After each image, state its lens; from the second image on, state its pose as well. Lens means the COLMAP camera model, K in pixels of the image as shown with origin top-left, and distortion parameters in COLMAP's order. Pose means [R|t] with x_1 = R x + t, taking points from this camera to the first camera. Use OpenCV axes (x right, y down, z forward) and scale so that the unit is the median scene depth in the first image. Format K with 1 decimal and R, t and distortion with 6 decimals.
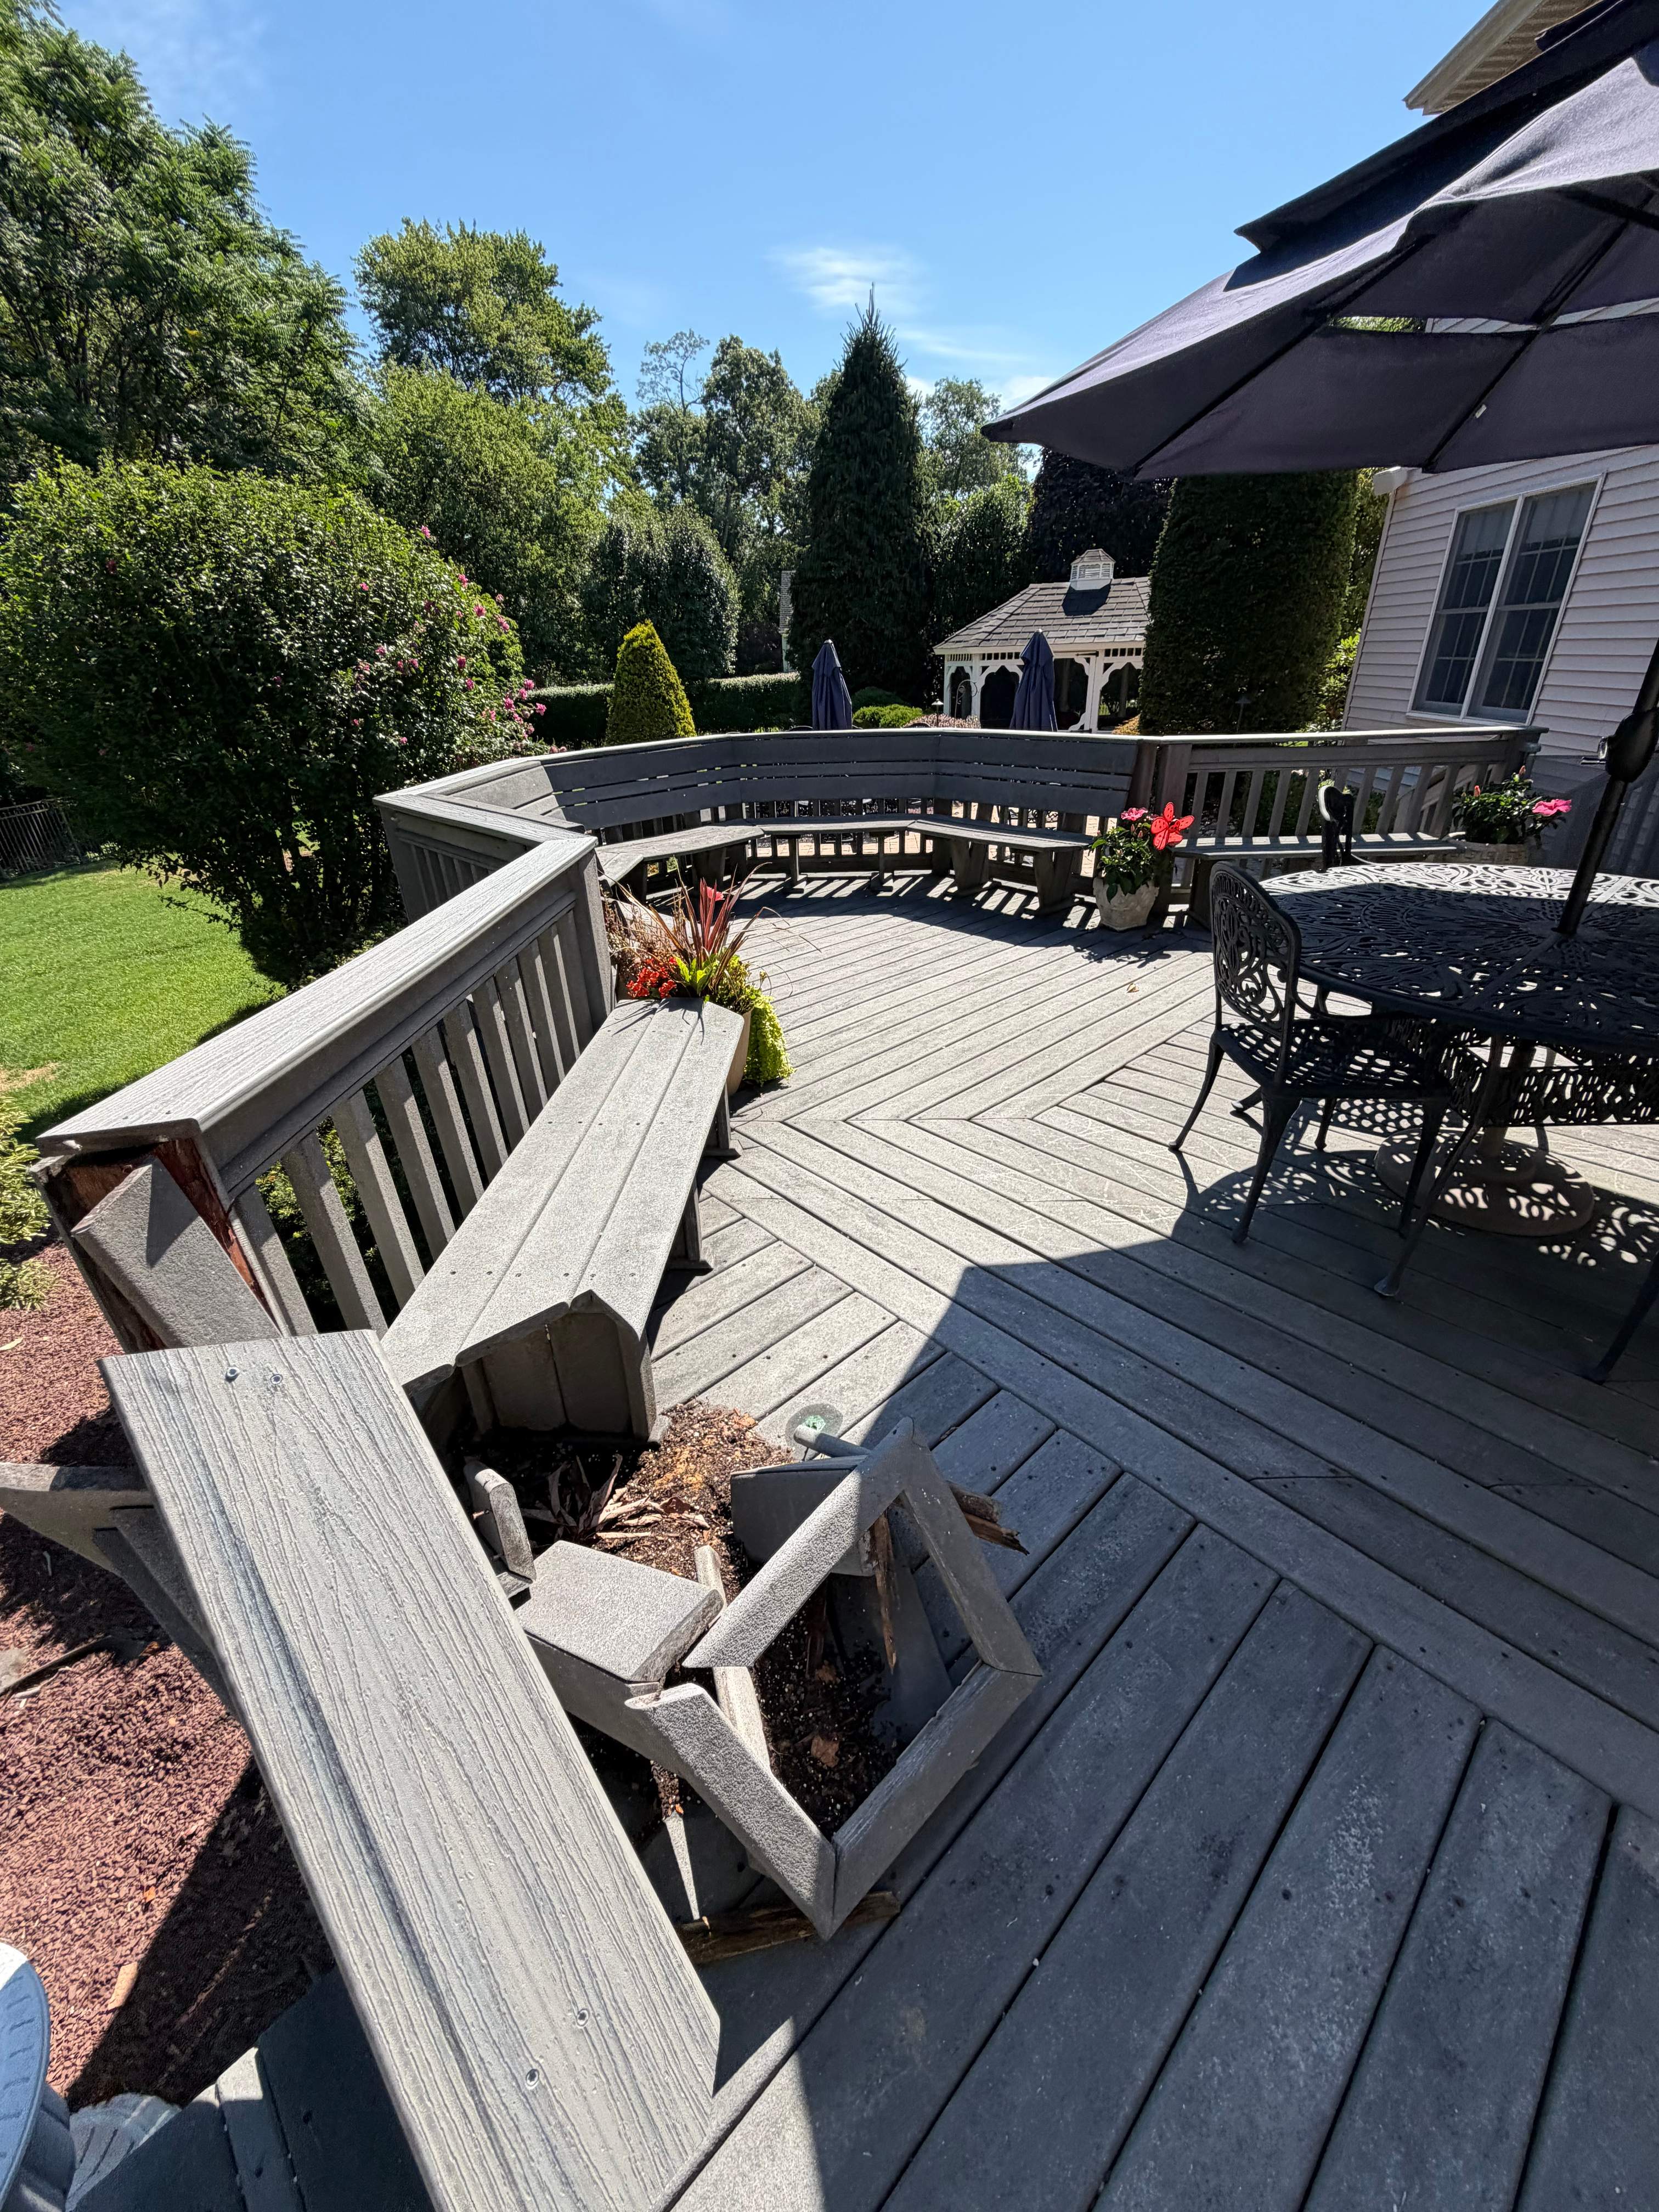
lens RADIAL K [[874.7, 0, 836.5], [0, 874.7, 1098.4], [0, 0, 1]] dist [-0.001597, 0.000005]
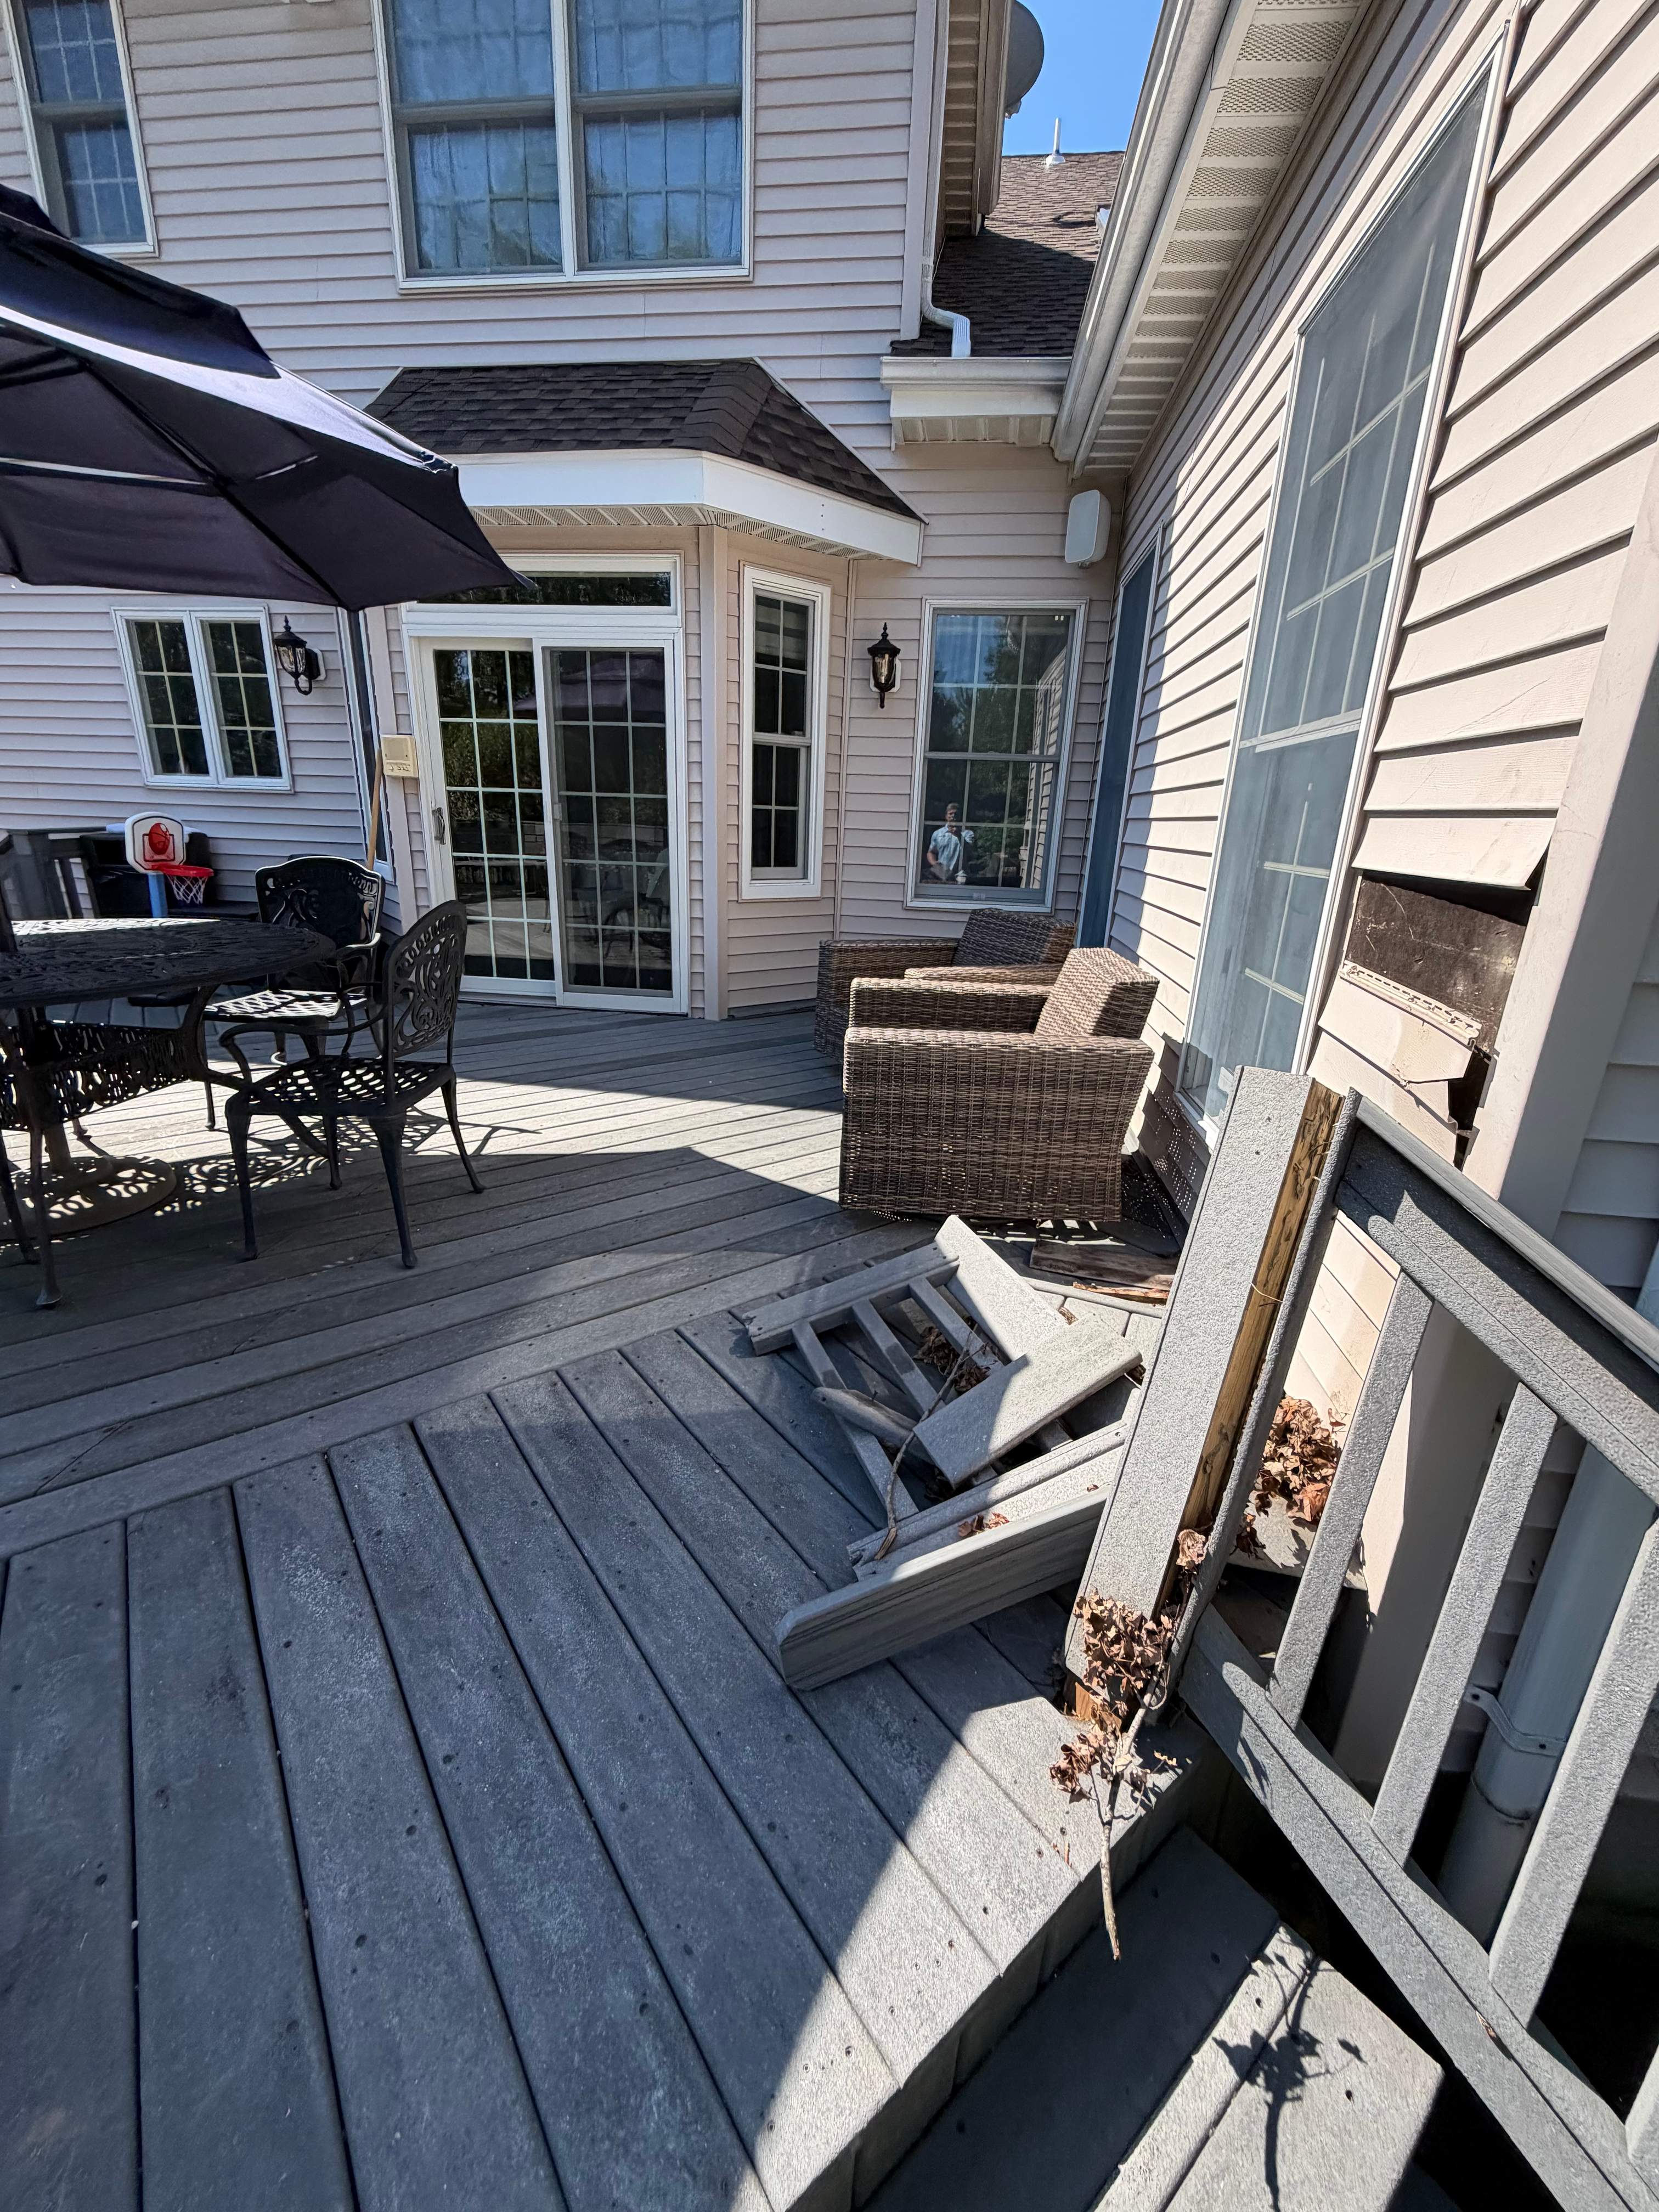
lens RADIAL K [[881.8, 0, 822.8], [0, 881.8, 1100.2], [0, 0, 1]] dist [0.001806, -0.000060]
pose [[0.100954, -0.265824, 0.958721, -0.065537], [0.422807, 0.883757, 0.200517, 0.068798], [-0.900579, 0.385111, 0.201612, -0.027125]]
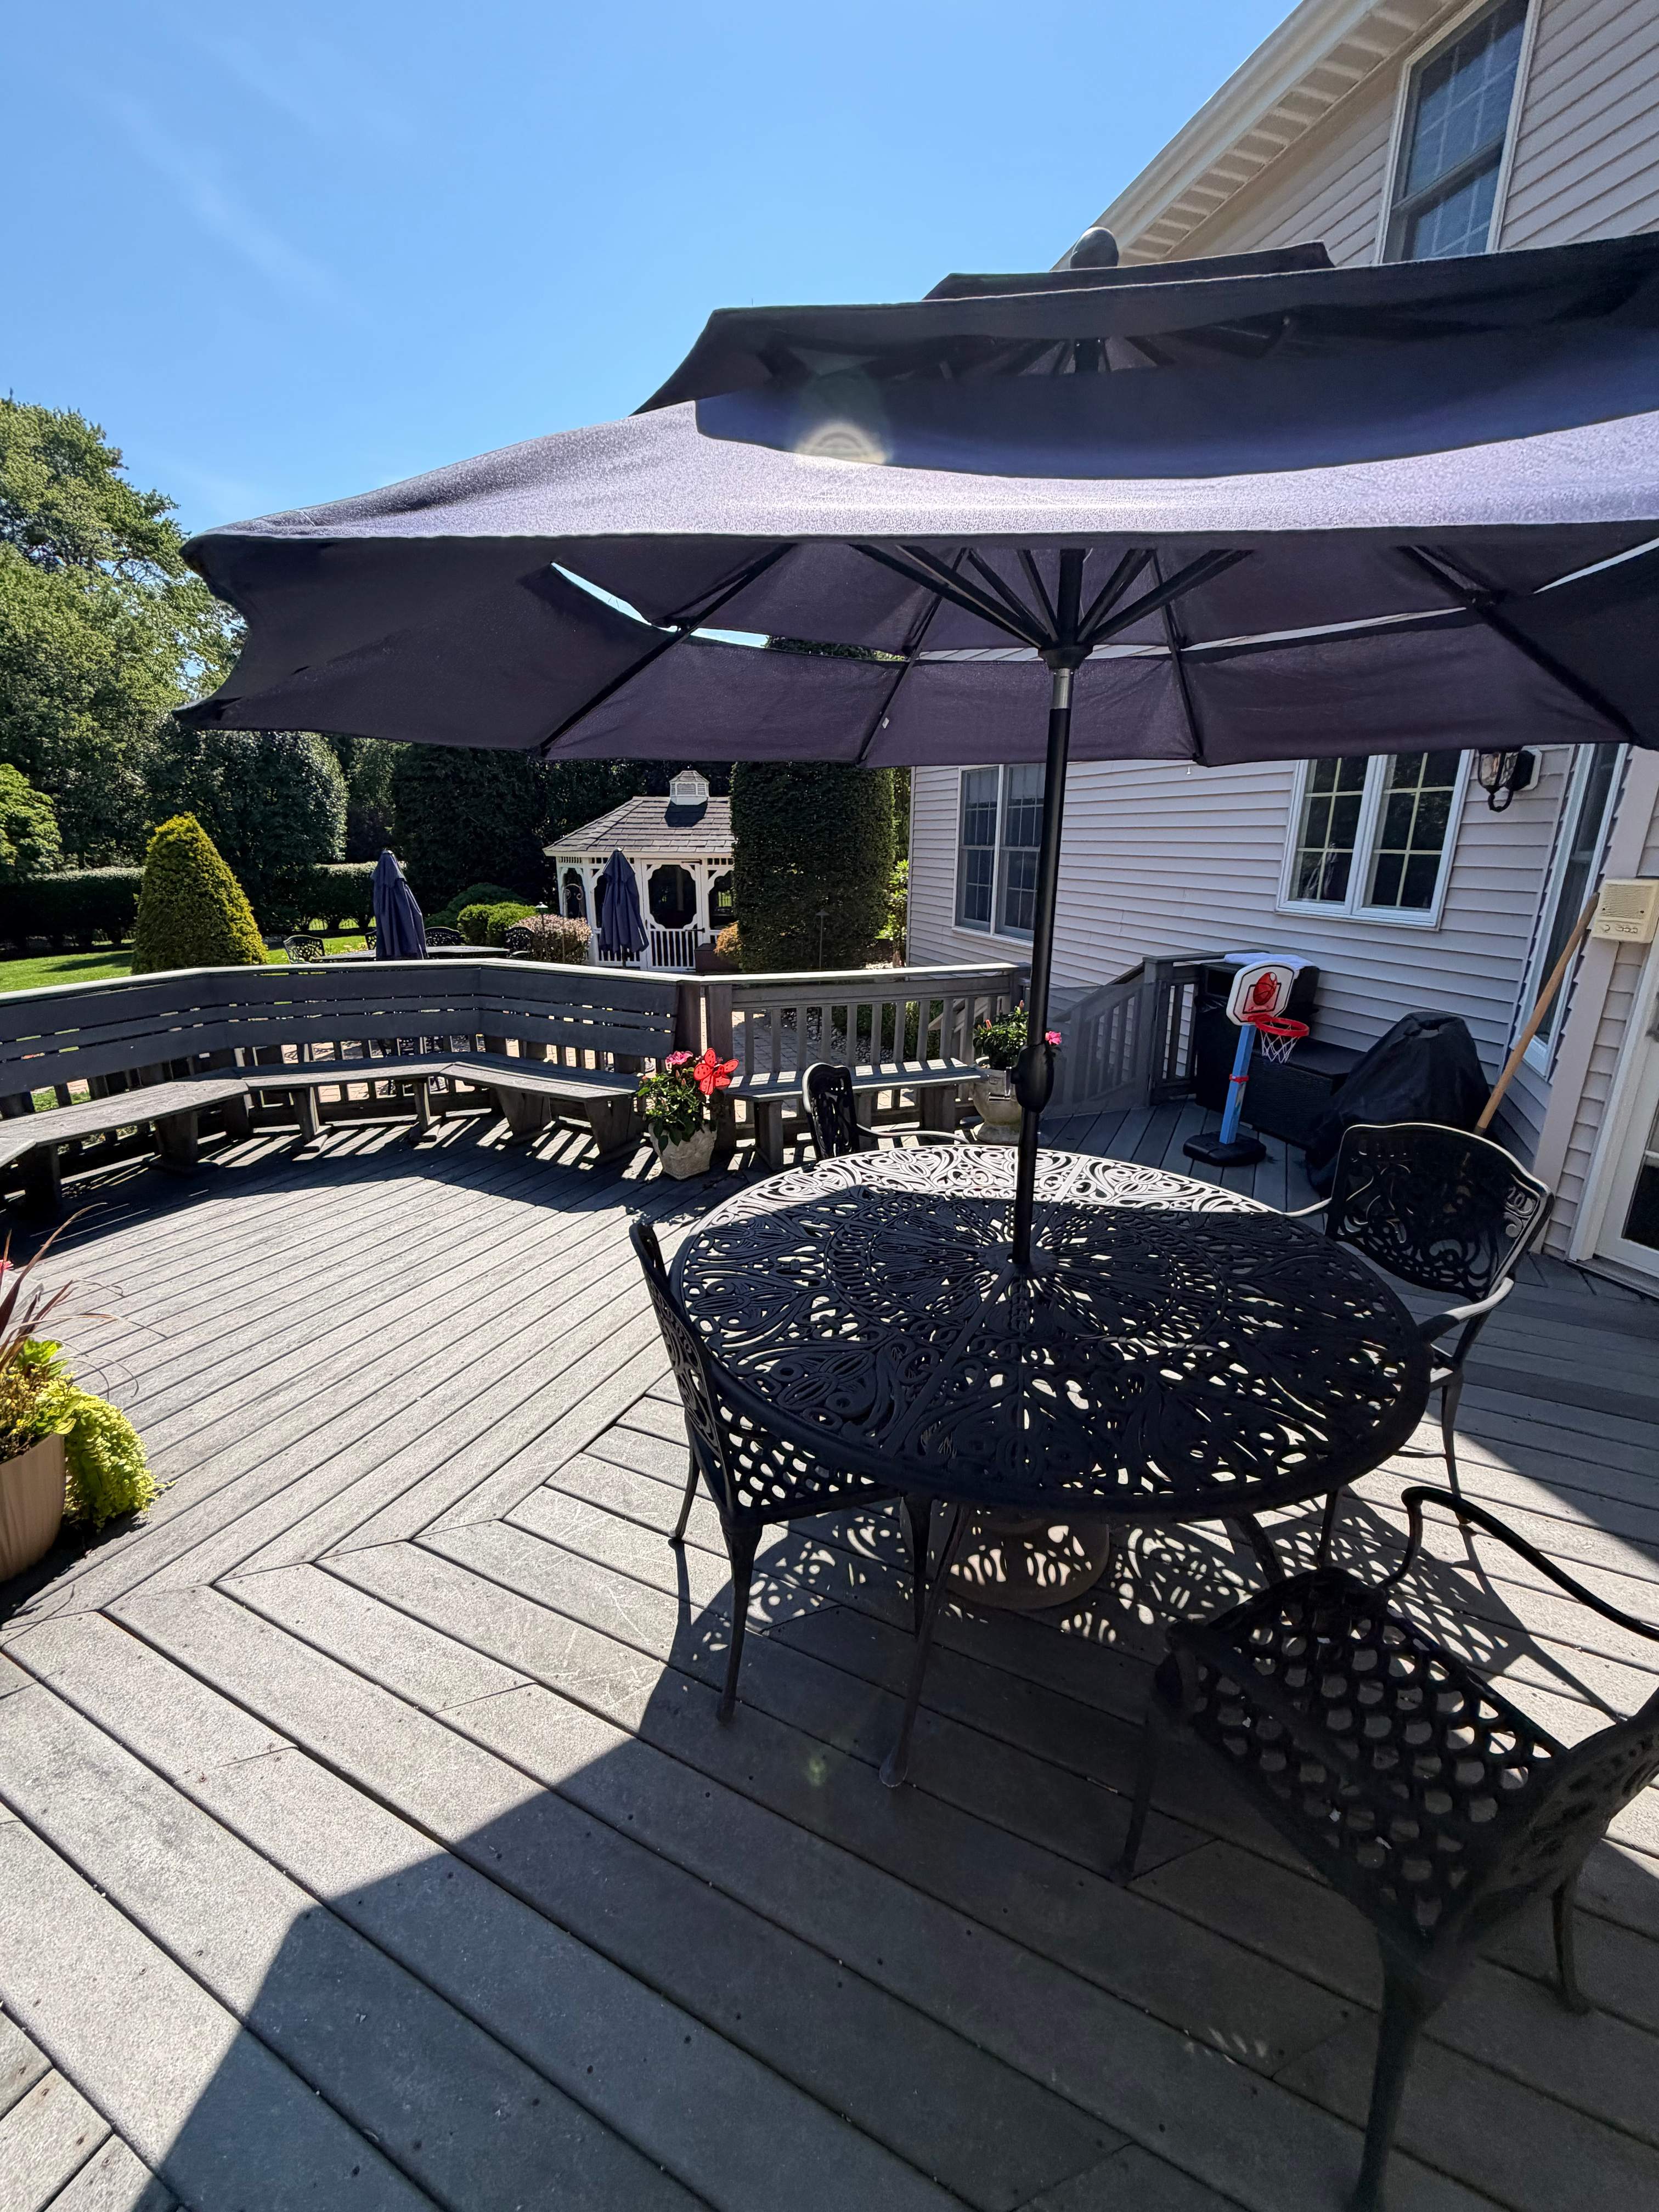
lens RADIAL K [[874.7, 0, 836.5], [0, 874.7, 1098.4], [0, 0, 1]] dist [-0.001597, 0.000005]
pose [[0.930740, -0.068839, 0.359142, 0.126649], [0.134755, 0.977572, -0.161848, -0.087191], [-0.339946, 0.199035, 0.919142, 0.071316]]
